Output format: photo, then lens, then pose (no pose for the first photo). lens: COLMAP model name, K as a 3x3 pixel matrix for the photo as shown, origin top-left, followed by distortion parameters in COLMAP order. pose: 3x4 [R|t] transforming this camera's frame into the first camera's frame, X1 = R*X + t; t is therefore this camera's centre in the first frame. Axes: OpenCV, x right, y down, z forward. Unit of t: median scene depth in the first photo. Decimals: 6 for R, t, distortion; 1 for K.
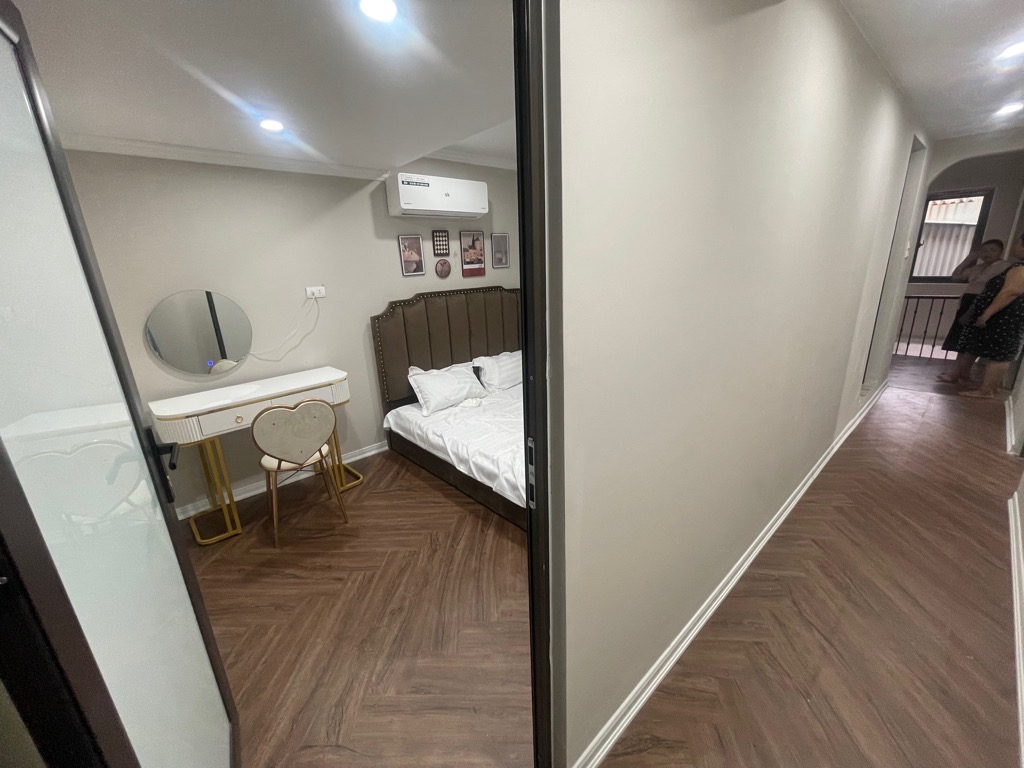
lens RADIAL K [[414.4, 0, 511.2], [0, 414.4, 383.8], [0, 0, 1]] dist [0.000222, 0.000101]
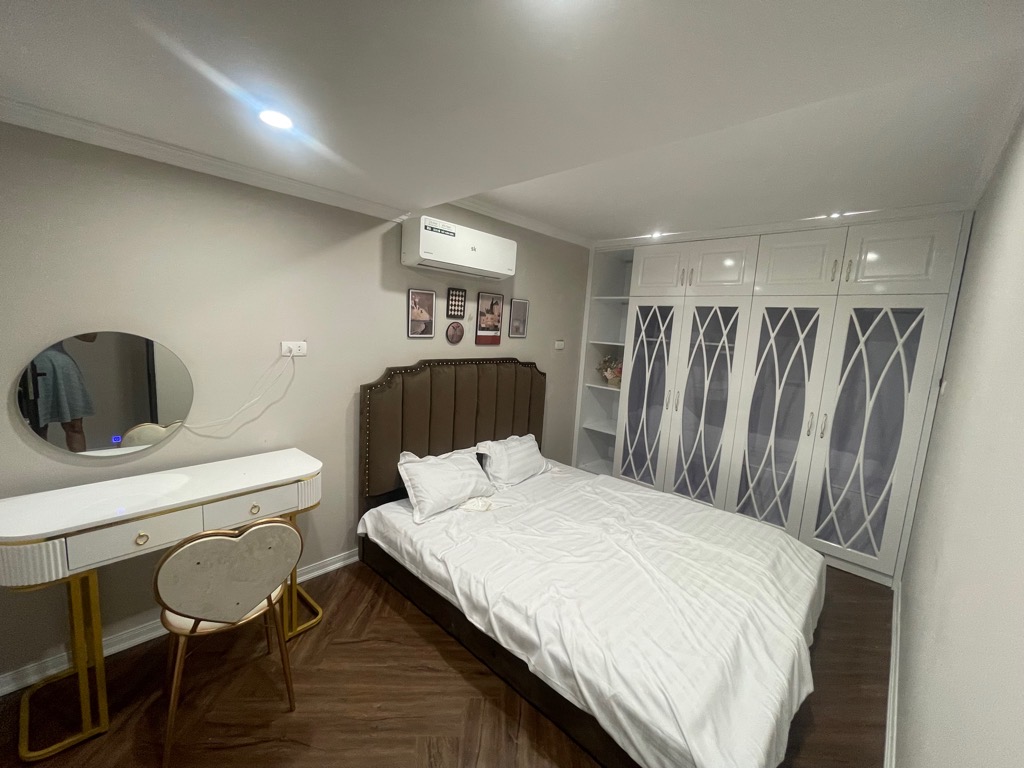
lens RADIAL K [[414.4, 0, 511.2], [0, 414.4, 383.8], [0, 0, 1]] dist [0.000222, 0.000101]
pose [[0.991726, 0.092597, 0.088917, -0.125885], [-0.078616, 0.985619, -0.149581, -0.068017], [-0.101489, 0.141353, 0.984743, 0.204470]]
